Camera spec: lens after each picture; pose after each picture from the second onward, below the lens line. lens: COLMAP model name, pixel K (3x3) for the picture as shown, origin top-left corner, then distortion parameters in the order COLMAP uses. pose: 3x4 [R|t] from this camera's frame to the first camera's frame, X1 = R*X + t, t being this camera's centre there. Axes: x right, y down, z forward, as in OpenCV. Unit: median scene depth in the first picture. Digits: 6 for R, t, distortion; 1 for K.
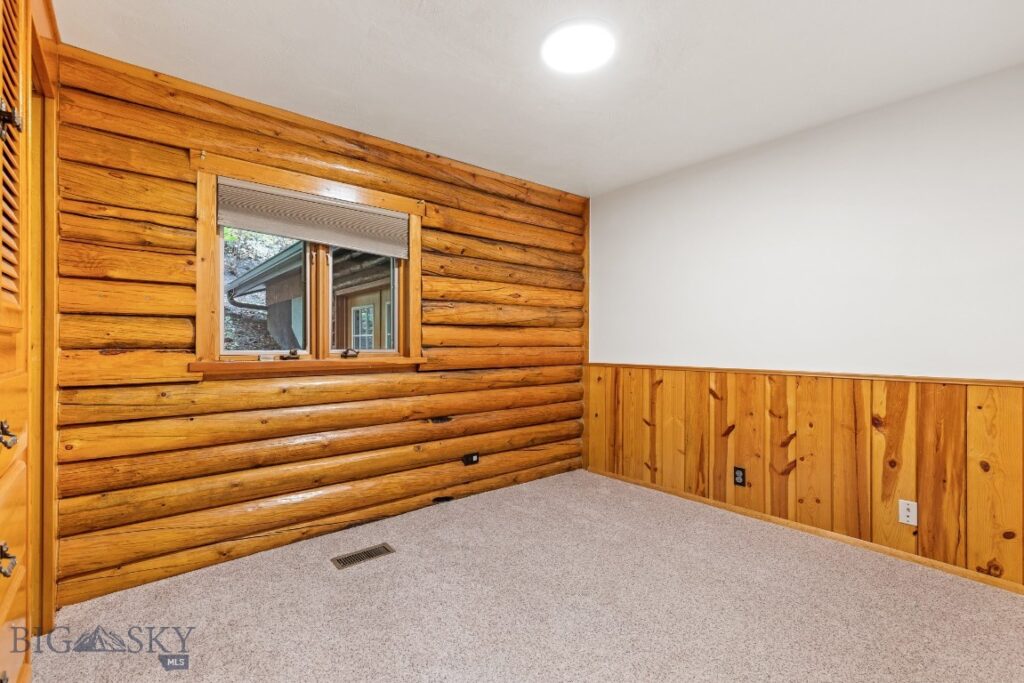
lens RADIAL K [[460.7, 0, 512.9], [0, 460.7, 342.1], [0, 0, 1]] dist [0.010965, -0.000365]
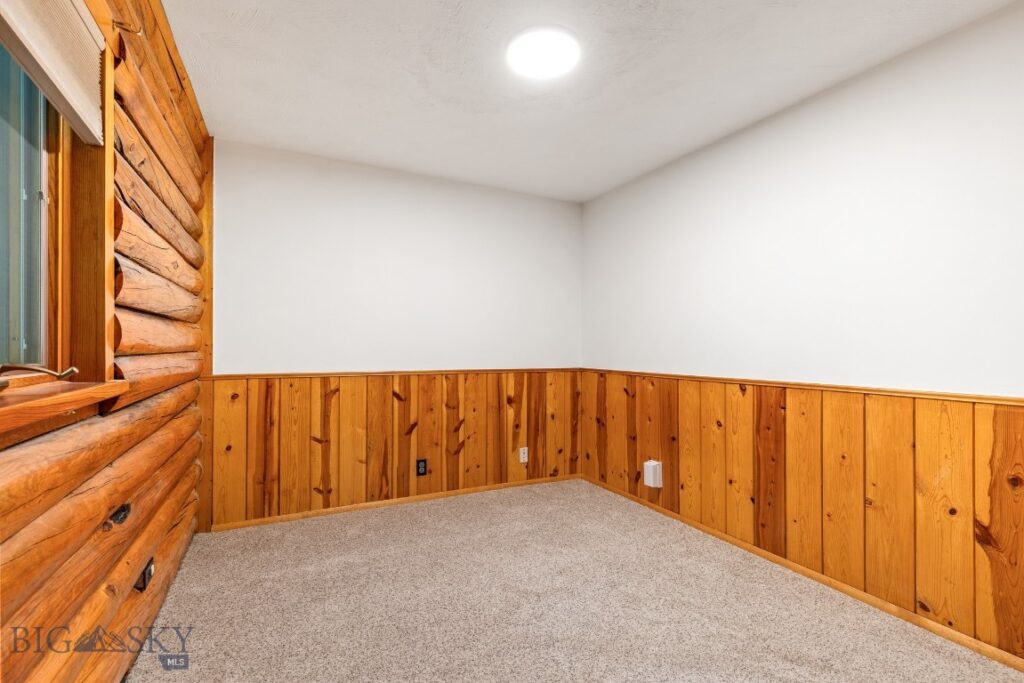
lens RADIAL K [[460.7, 0, 512.9], [0, 460.7, 342.1], [0, 0, 1]] dist [0.010965, -0.000365]
pose [[0.238974, 0.009850, 0.970976, -0.539001], [-0.005849, 0.999945, -0.008704, -0.002721], [-0.971008, -0.003599, 0.239019, 0.522999]]
